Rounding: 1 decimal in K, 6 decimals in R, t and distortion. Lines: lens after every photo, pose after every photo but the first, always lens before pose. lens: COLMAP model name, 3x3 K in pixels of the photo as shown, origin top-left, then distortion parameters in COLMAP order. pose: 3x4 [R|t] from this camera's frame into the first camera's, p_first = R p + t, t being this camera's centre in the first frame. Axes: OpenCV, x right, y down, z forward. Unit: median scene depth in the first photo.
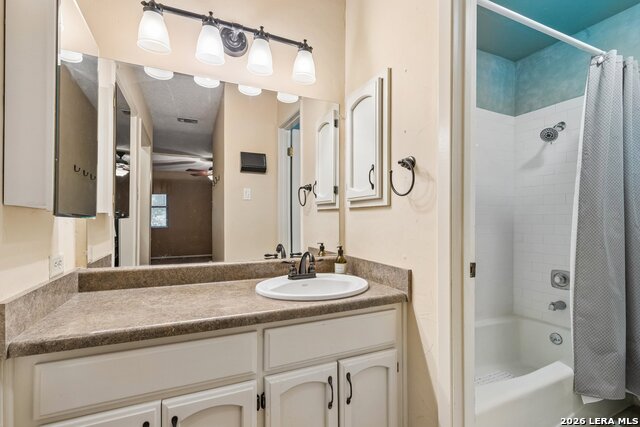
lens RADIAL K [[296.3, 0, 329.4], [0, 296.3, 221.4], [0, 0, 1]] dist [0.005917, 0.001386]
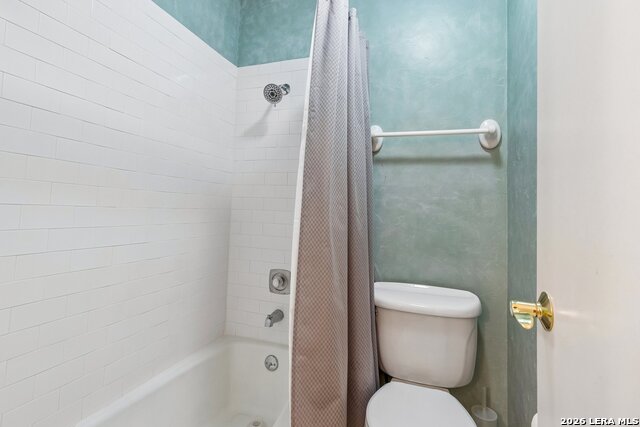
lens RADIAL K [[296.3, 0, 320.8], [0, 296.3, 211.6], [0, 0, 1]] dist [0.005917, 0.001386]
pose [[0.703251, 0.019109, 0.710684, 0.288263], [-0.031782, 0.999484, 0.004575, 0.005282], [-0.710230, -0.025804, 0.703496, 0.368679]]
